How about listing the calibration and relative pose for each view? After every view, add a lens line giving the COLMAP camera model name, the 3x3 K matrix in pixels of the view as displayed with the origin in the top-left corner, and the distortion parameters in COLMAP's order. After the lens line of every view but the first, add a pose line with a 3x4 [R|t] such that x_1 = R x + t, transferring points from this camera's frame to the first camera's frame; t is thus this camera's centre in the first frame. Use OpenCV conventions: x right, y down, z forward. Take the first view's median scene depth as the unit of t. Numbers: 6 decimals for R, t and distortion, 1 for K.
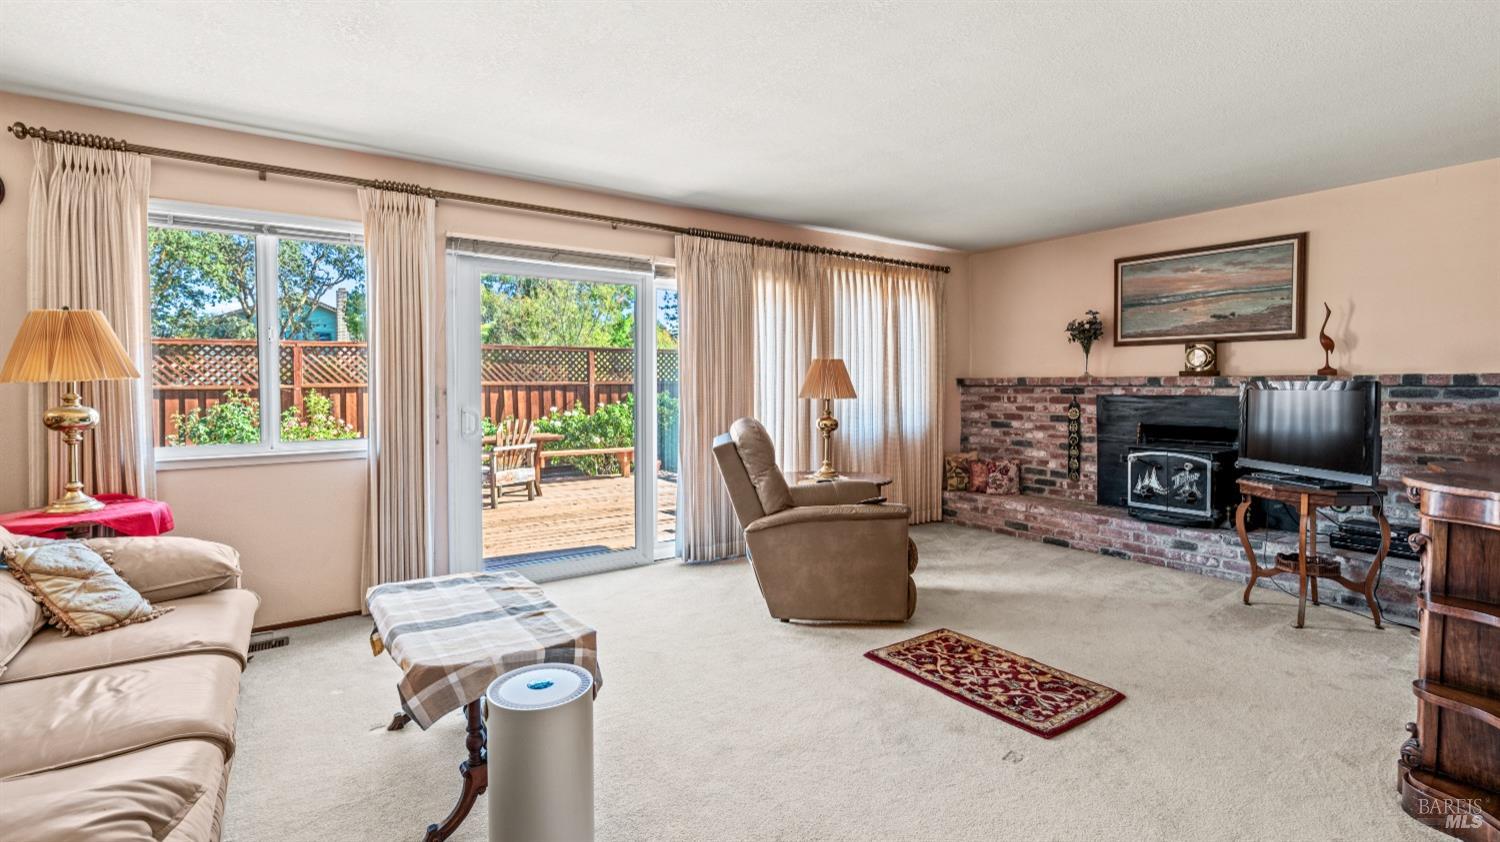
lens RADIAL K [[672.9, 0, 734.6], [0, 672.9, 392.1], [0, 0, 1]] dist [-0.010434, 0.001566]
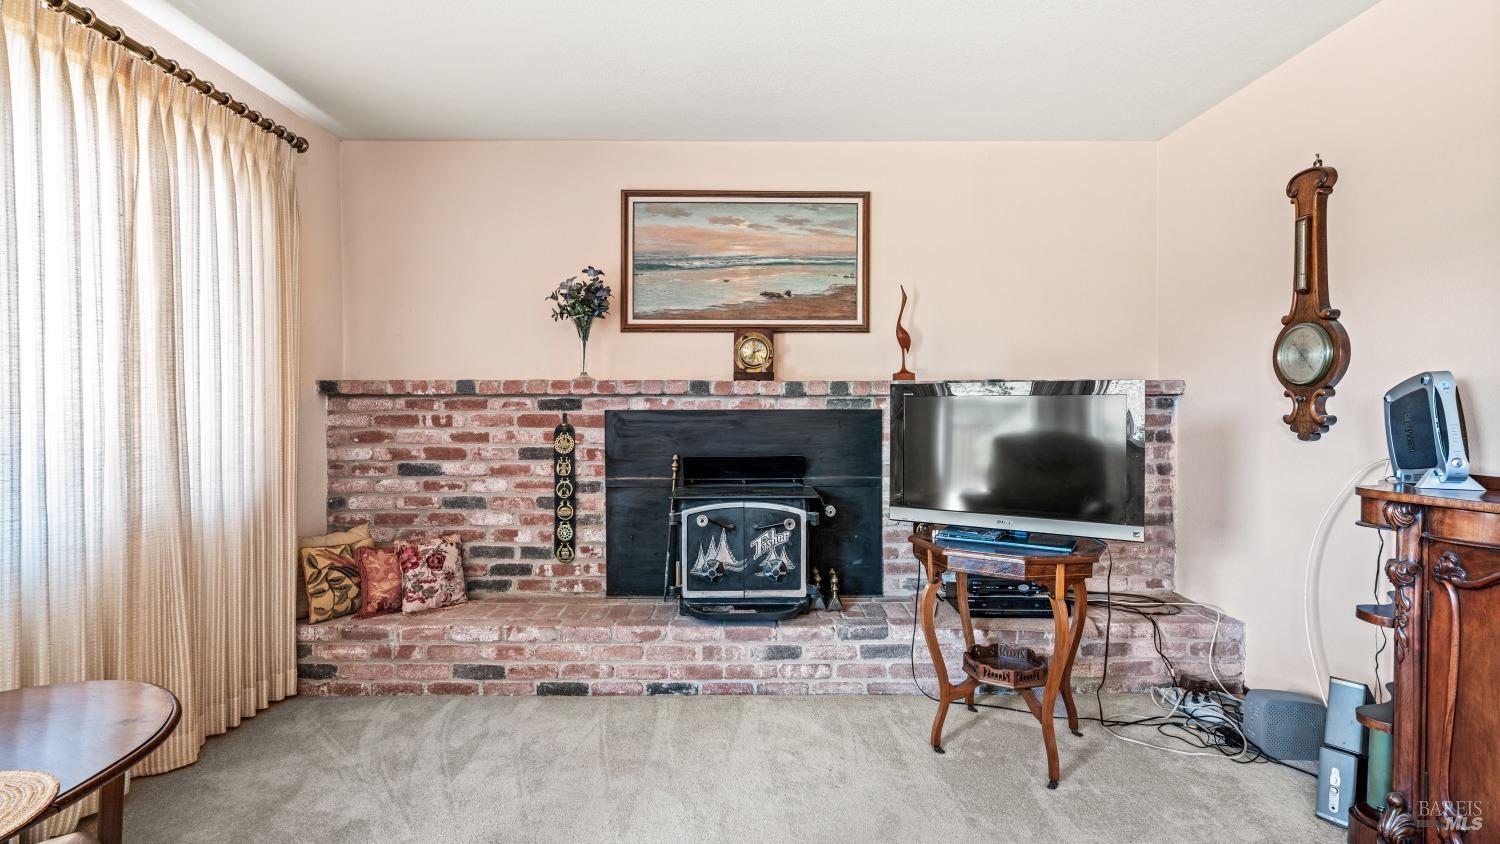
lens RADIAL K [[672.9, 0, 745.7], [0, 672.9, 414.4], [0, 0, 1]] dist [-0.010434, 0.001566]
pose [[0.554782, -0.008605, 0.831951, 0.129562], [0.009470, 0.999947, 0.004028, 0.006773], [-0.831942, 0.005644, 0.554834, 0.625844]]
